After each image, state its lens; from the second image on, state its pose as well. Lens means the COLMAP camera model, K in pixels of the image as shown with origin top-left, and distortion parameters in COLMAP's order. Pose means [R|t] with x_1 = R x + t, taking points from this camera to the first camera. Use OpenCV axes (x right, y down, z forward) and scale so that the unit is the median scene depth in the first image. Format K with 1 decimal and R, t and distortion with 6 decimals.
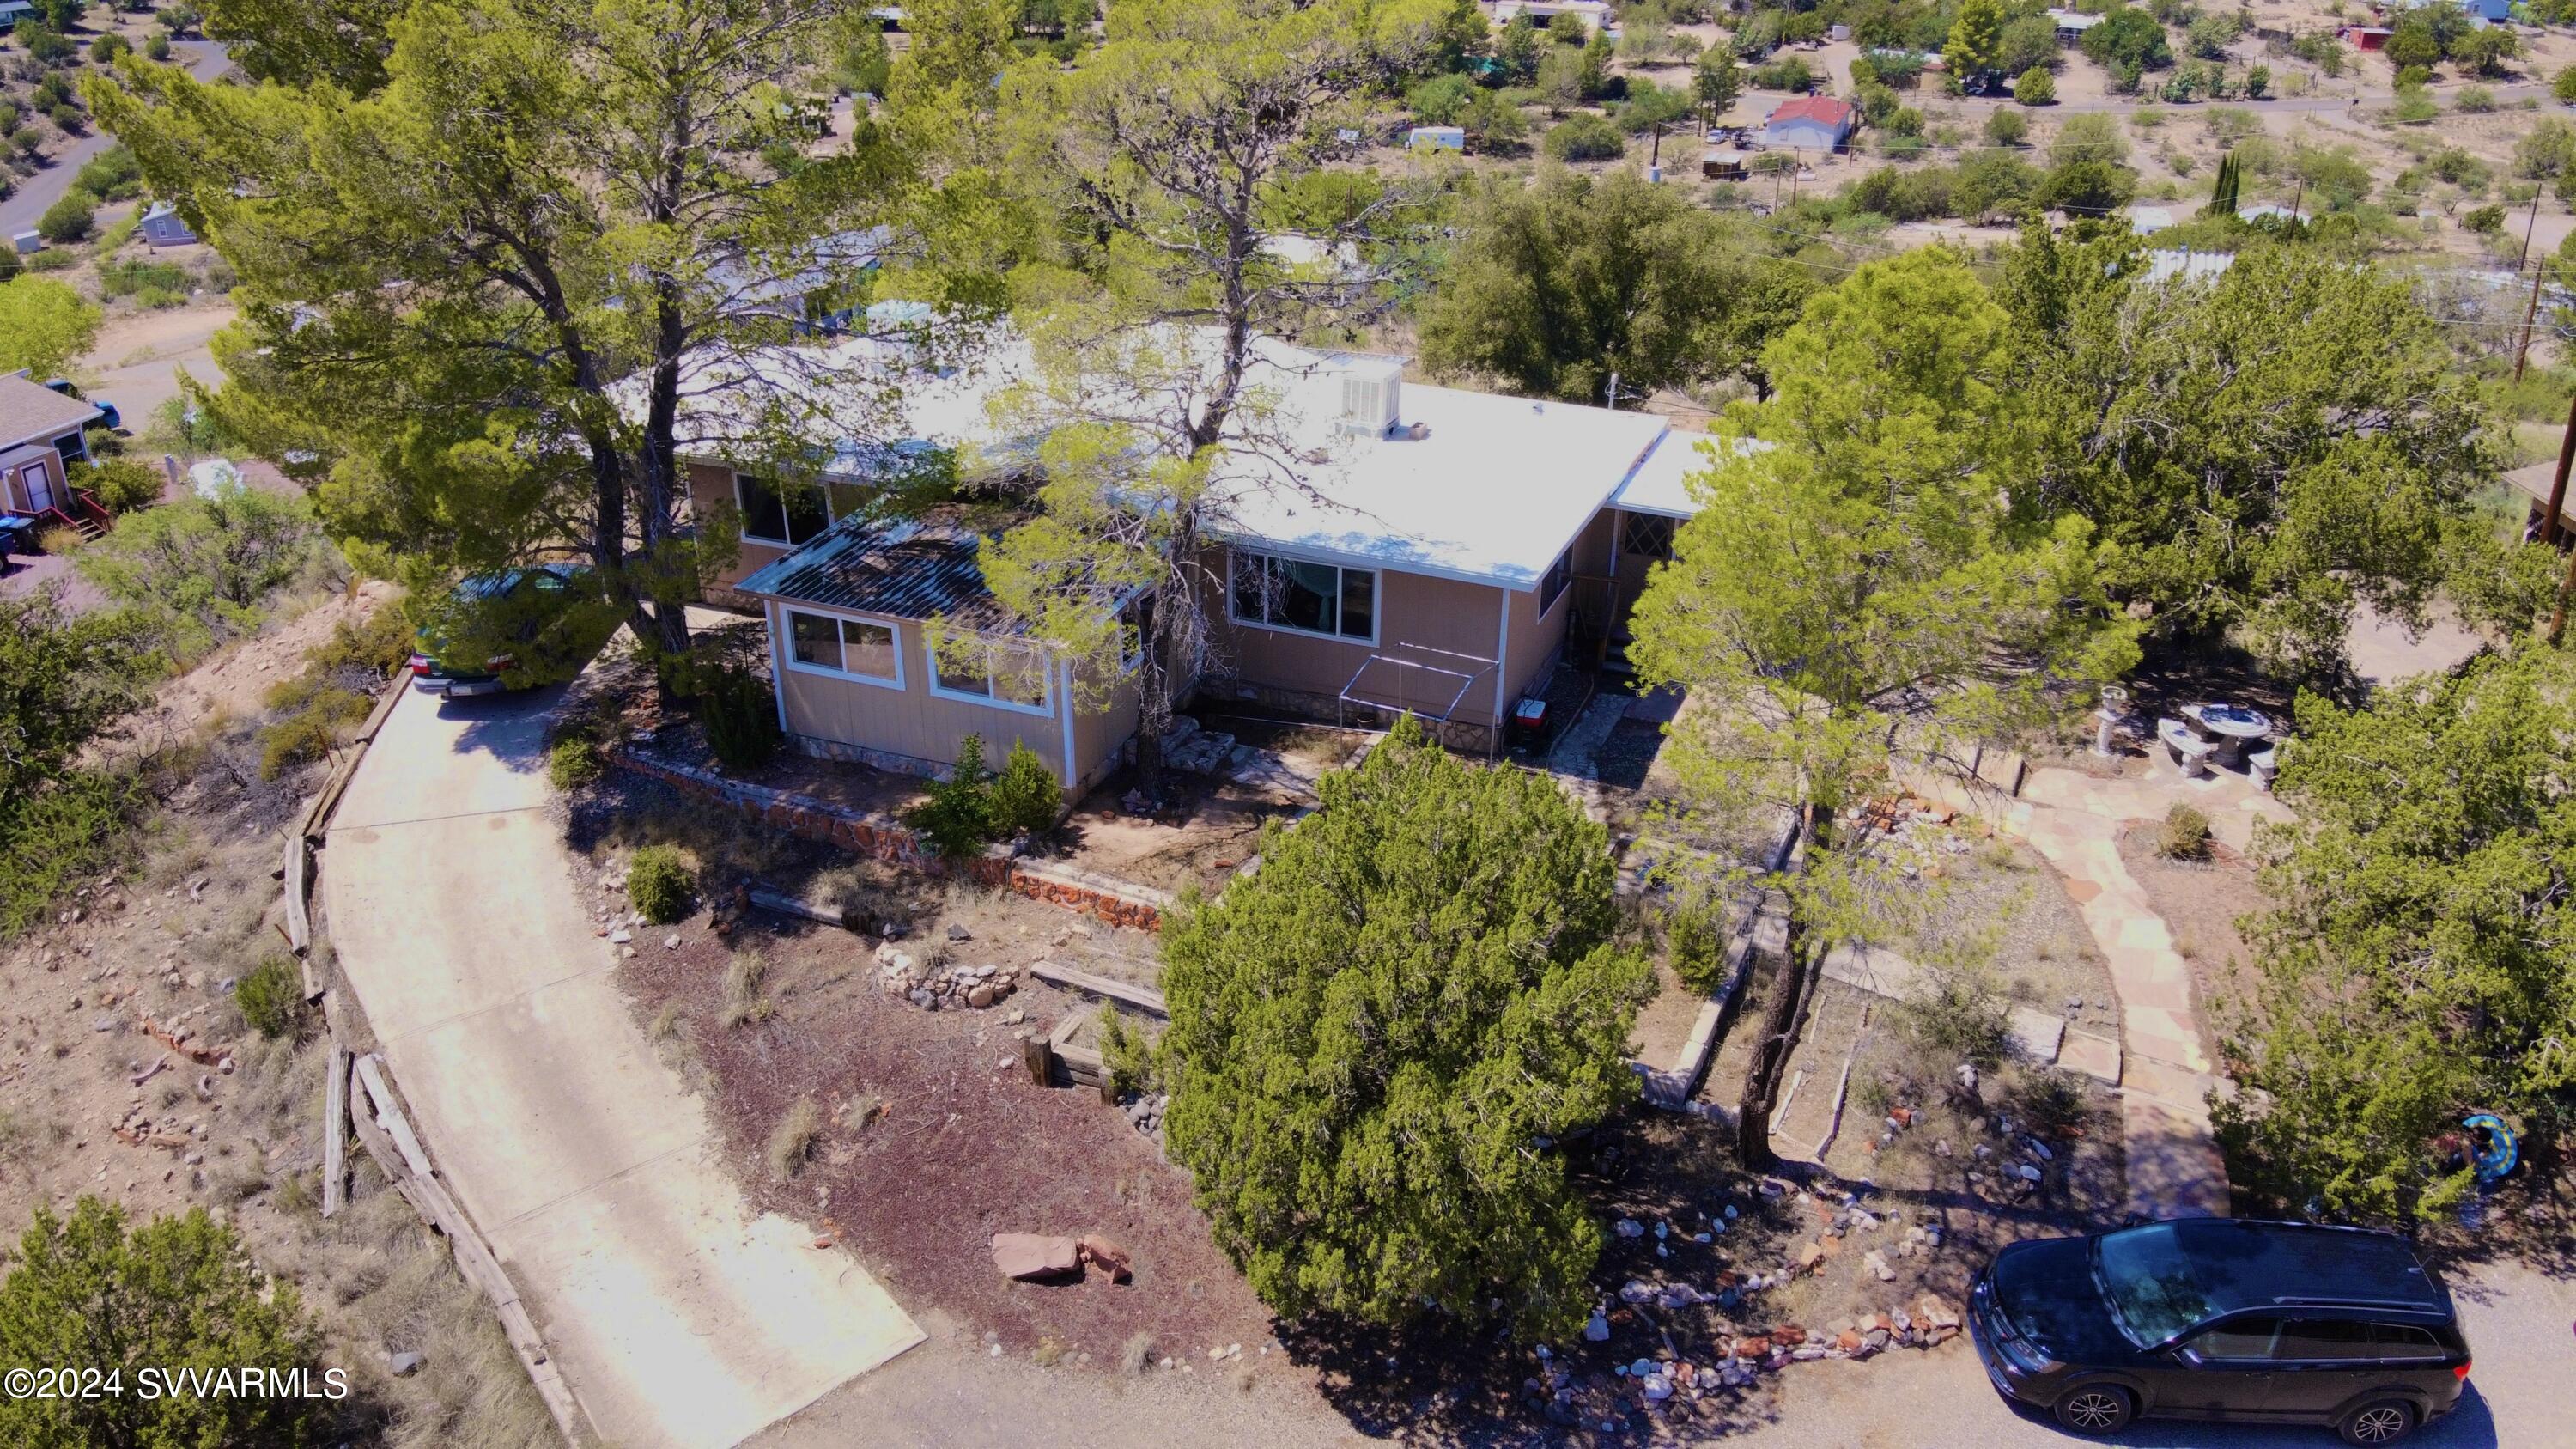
lens RADIAL K [[1929.1, 0, 1279.1], [0, 1929.1, 719.5], [0, 0, 1]] dist [0.147697, -0.292138]
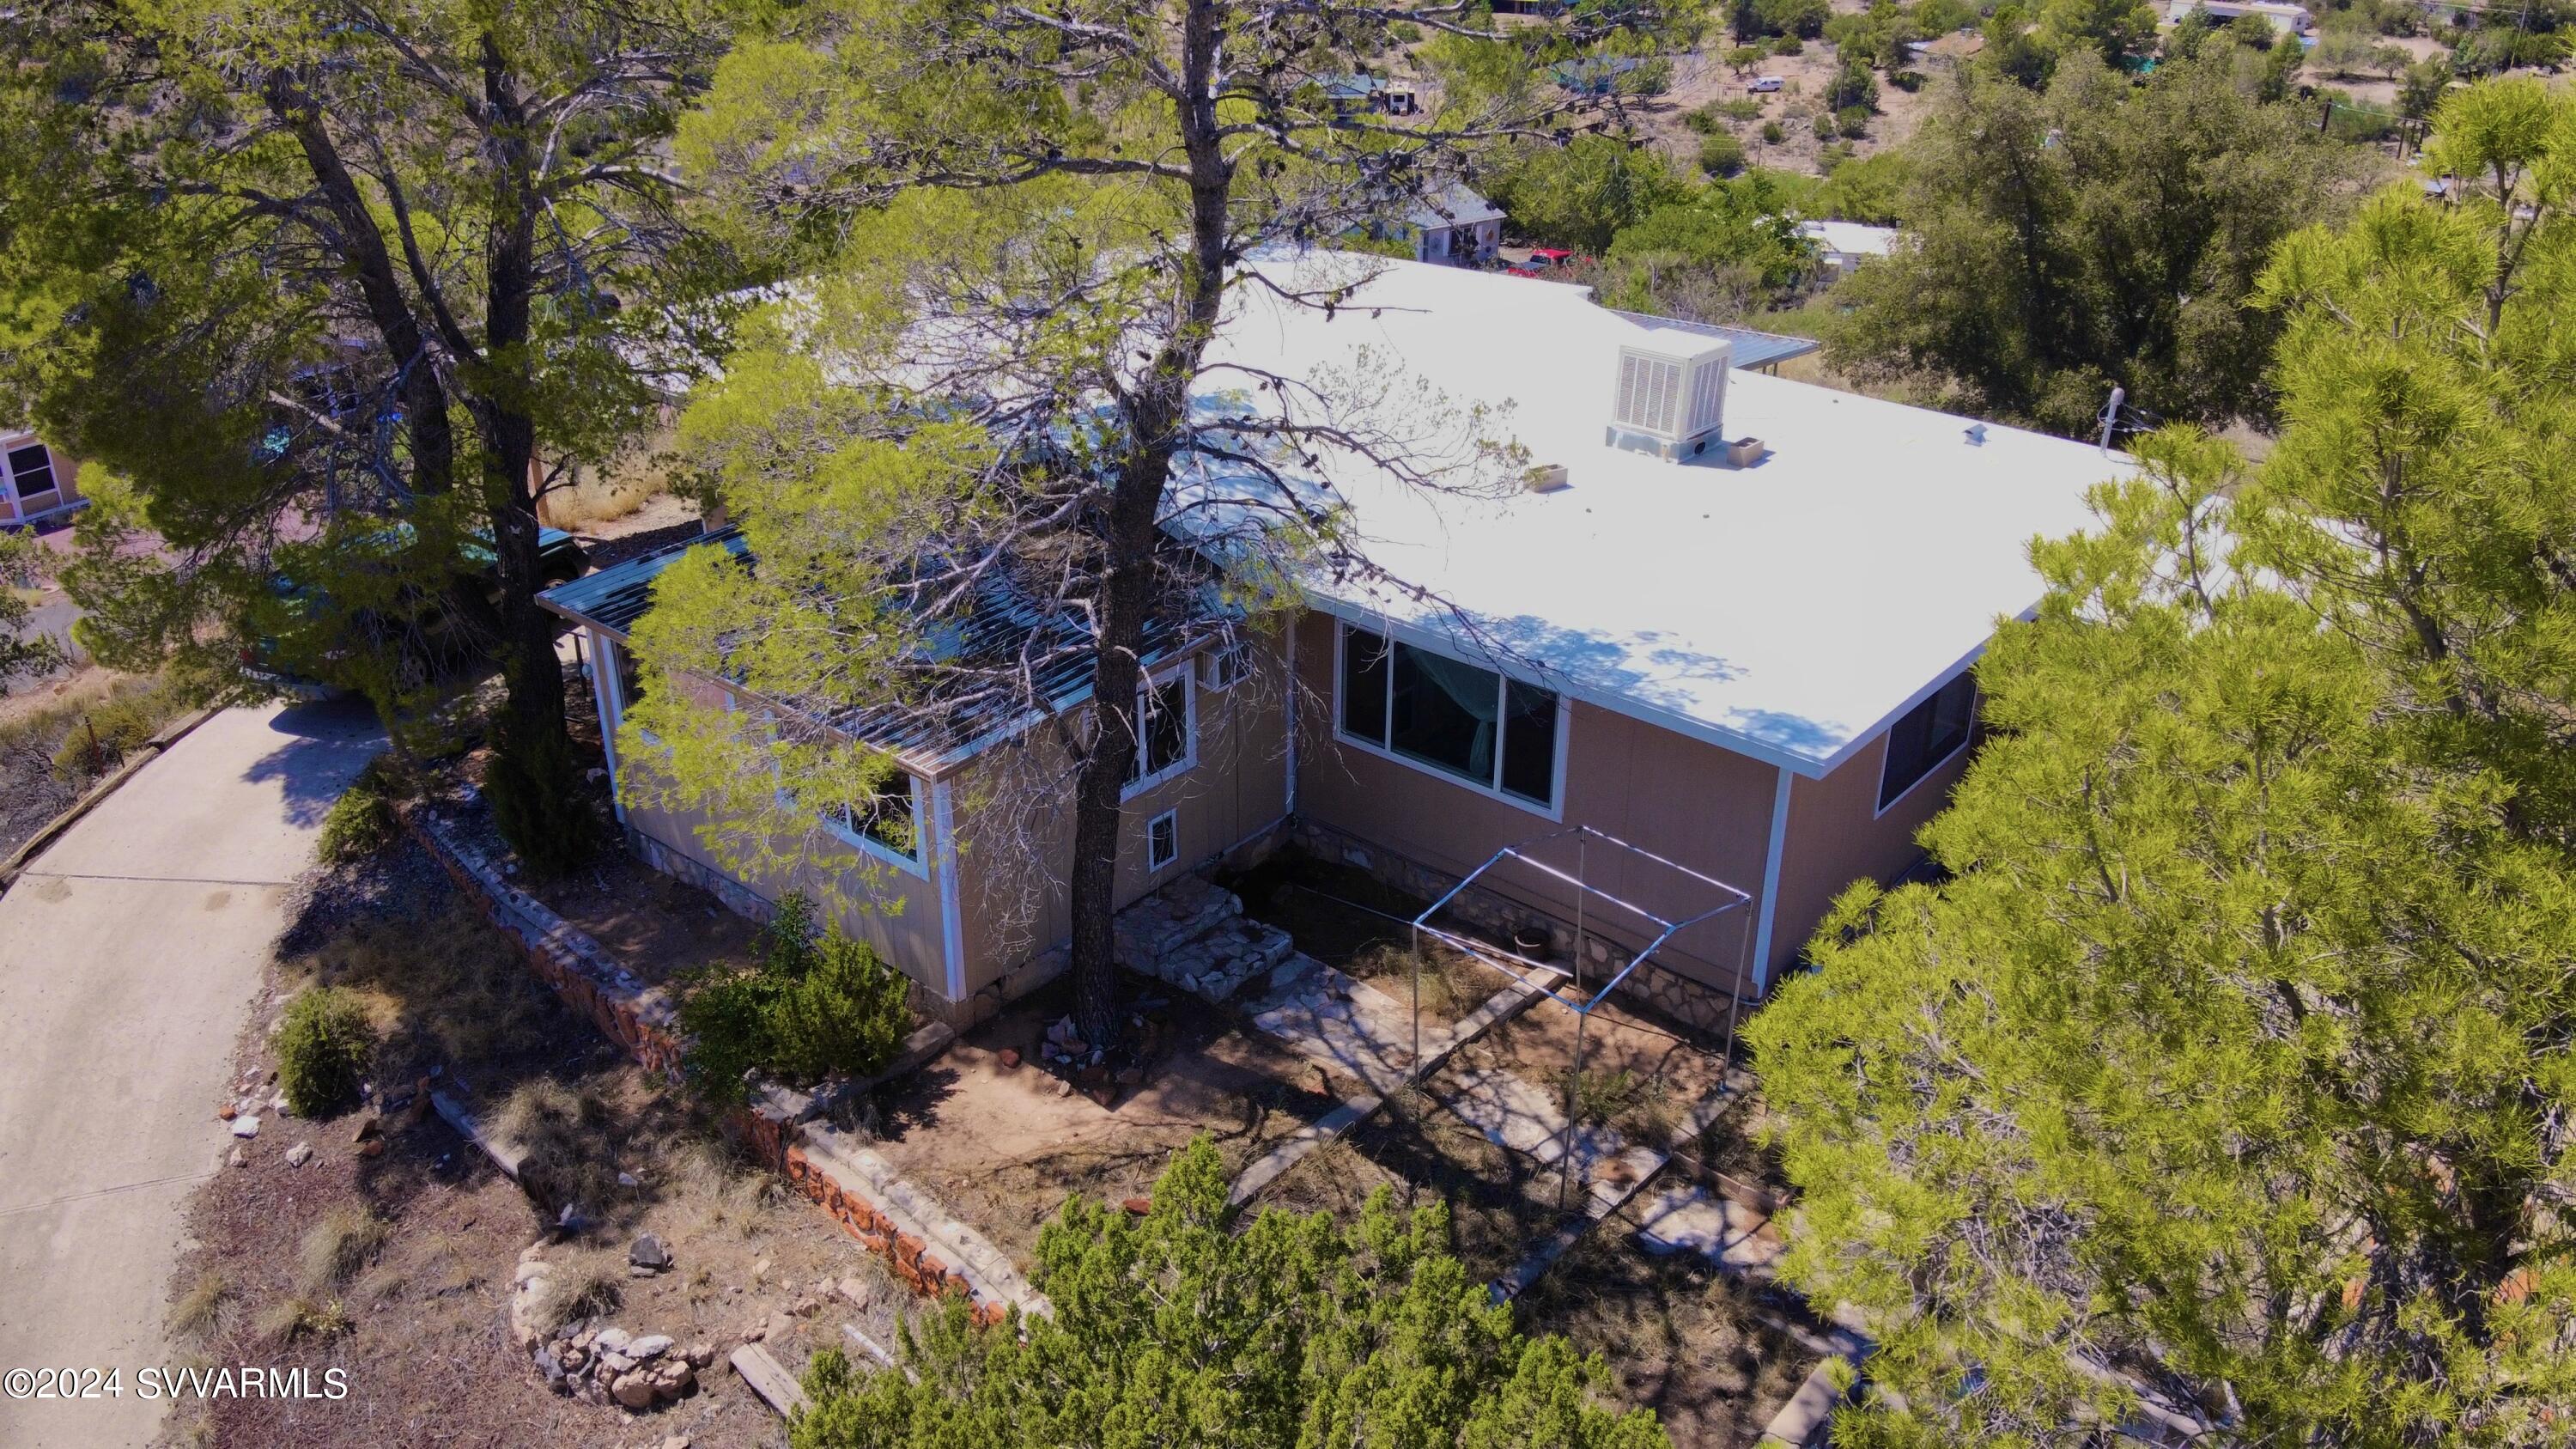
lens RADIAL K [[1937.2, 0, 1296.2], [0, 1937.2, 712.7], [0, 0, 1]] dist [0.108579, -0.204196]
pose [[0.954855, 0.129661, -0.267282, 0.131061], [-0.130331, 0.991352, 0.015309, -0.070718], [0.266956, 0.020218, 0.963497, 0.449349]]
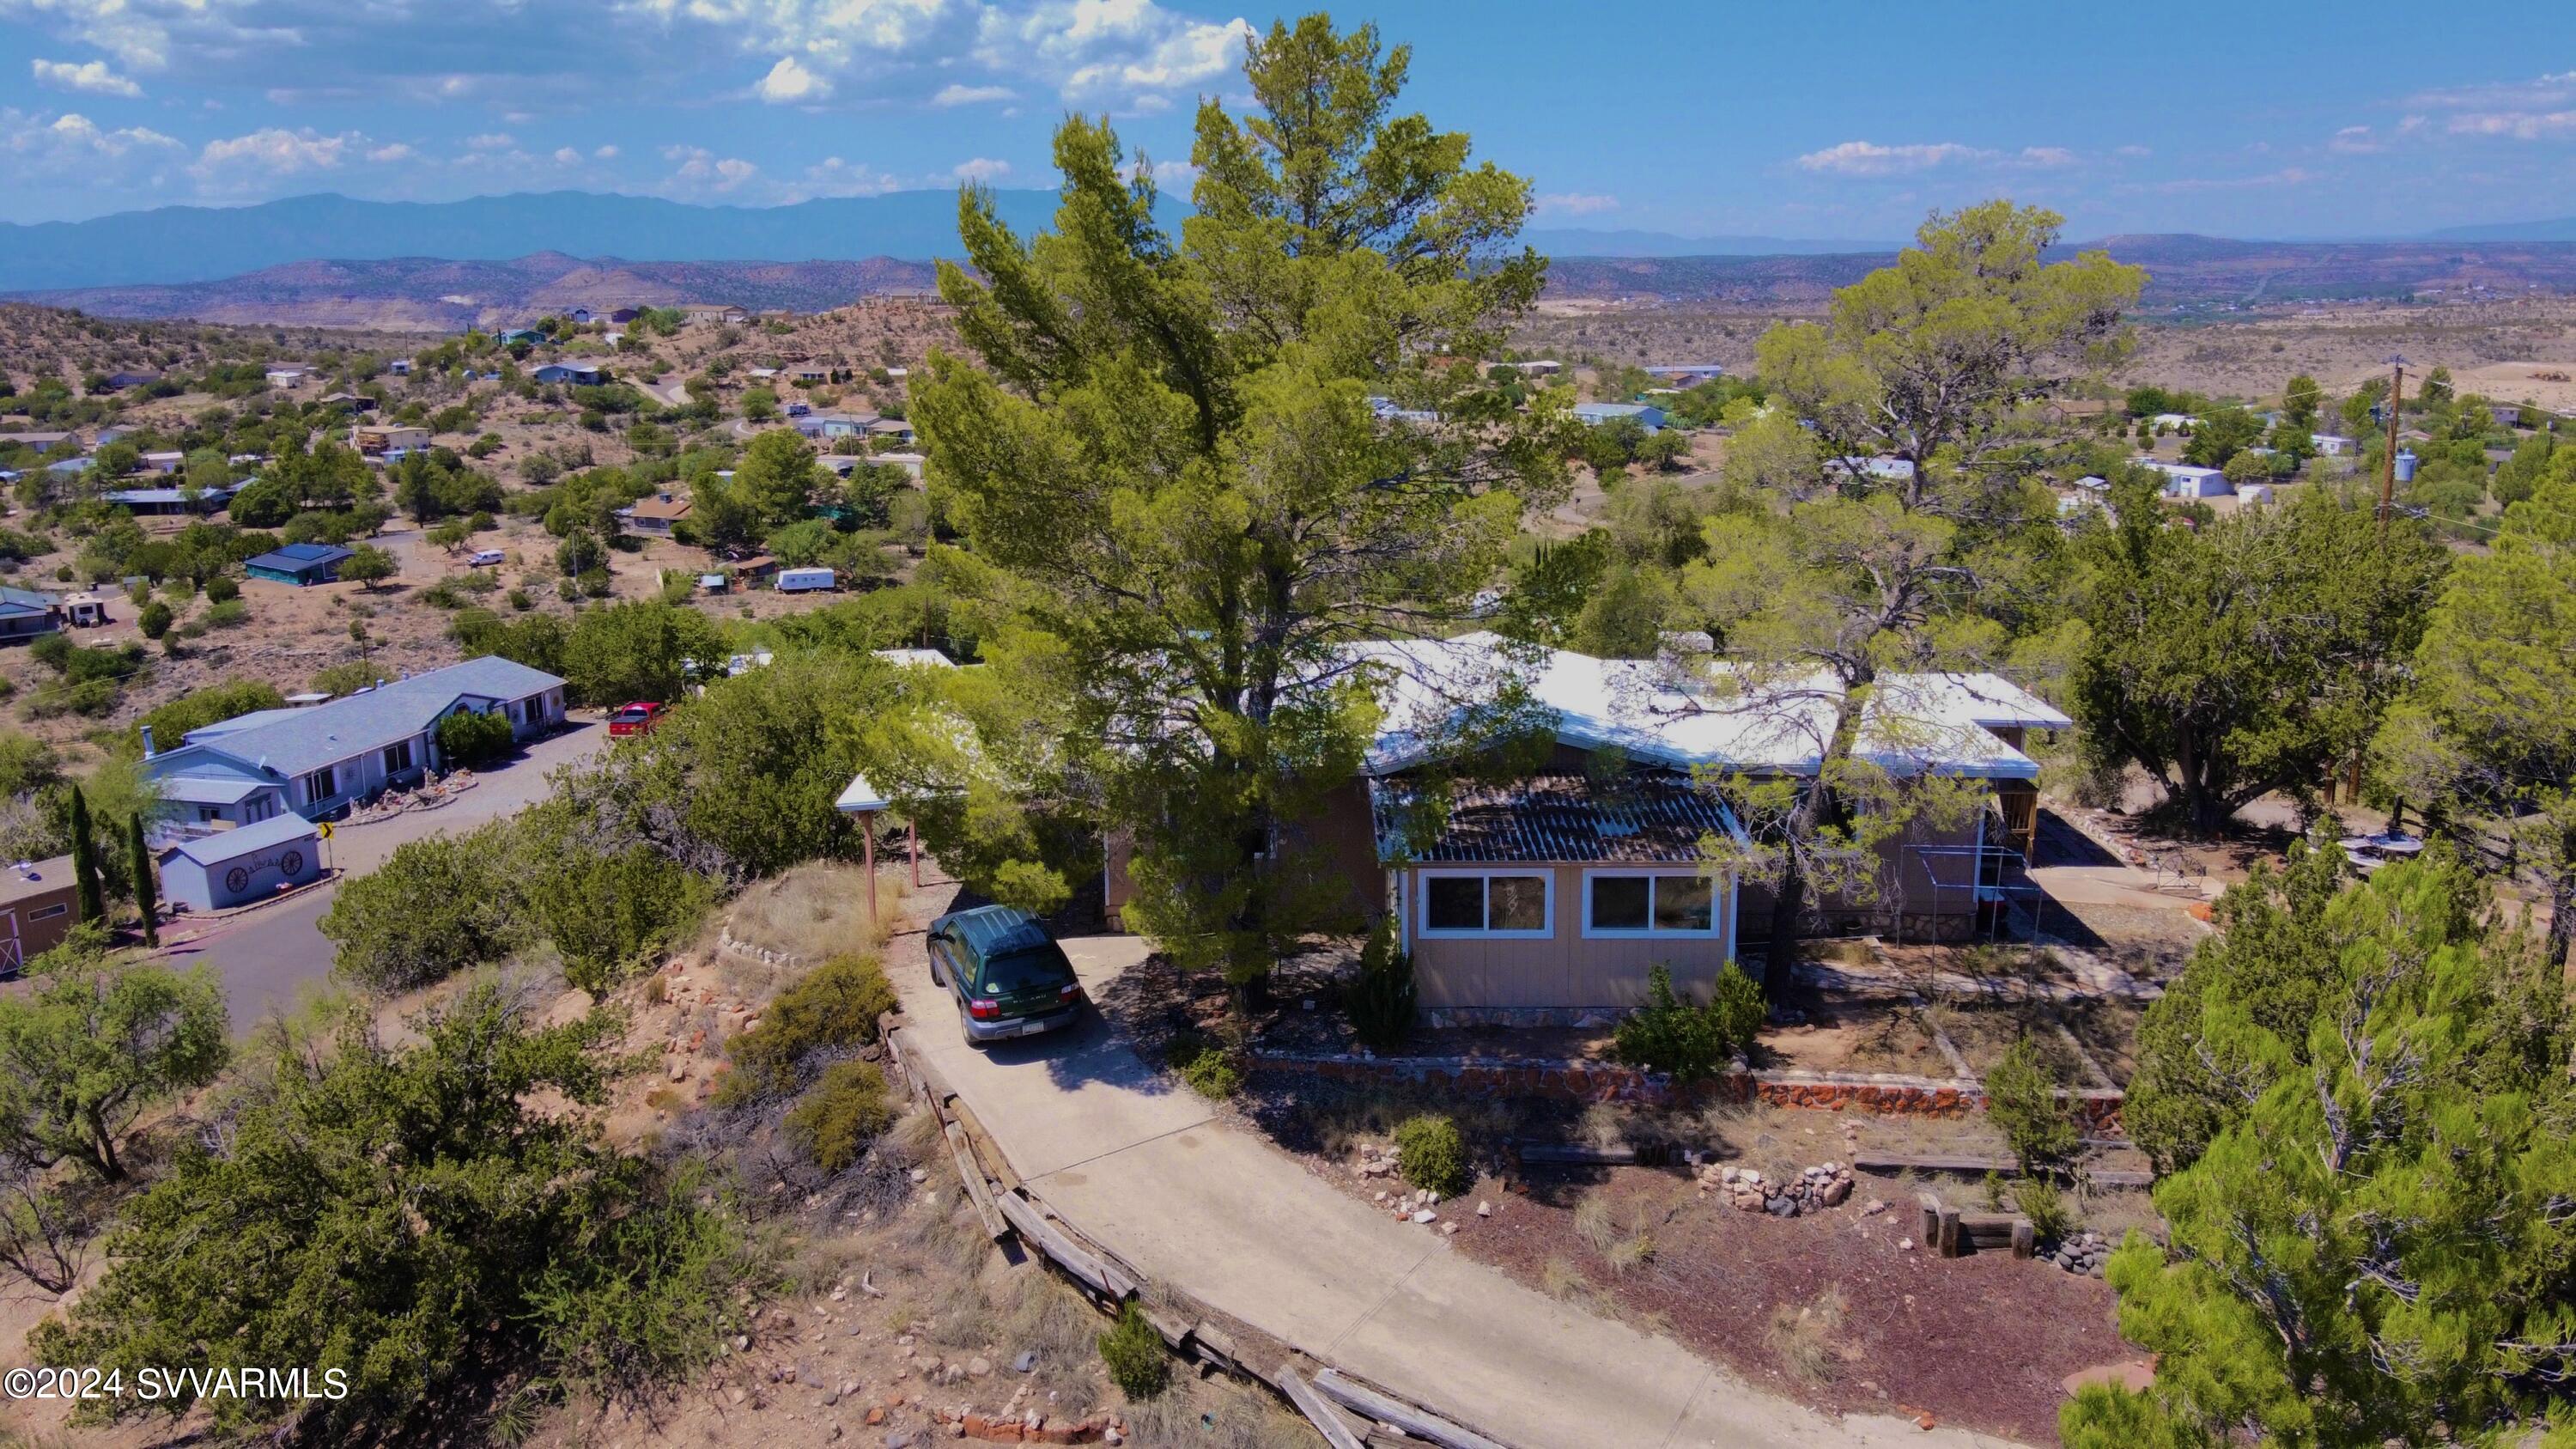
lens RADIAL K [[1948.7, 0, 1255.4], [0, 1948.7, 728.7], [0, 0, 1]] dist [0.100001, -0.208323]
pose [[0.927565, -0.092916, 0.361924, -0.689425], [0.168820, 0.968306, -0.184072, 0.040234], [-0.333350, 0.231839, 0.913854, 0.092096]]
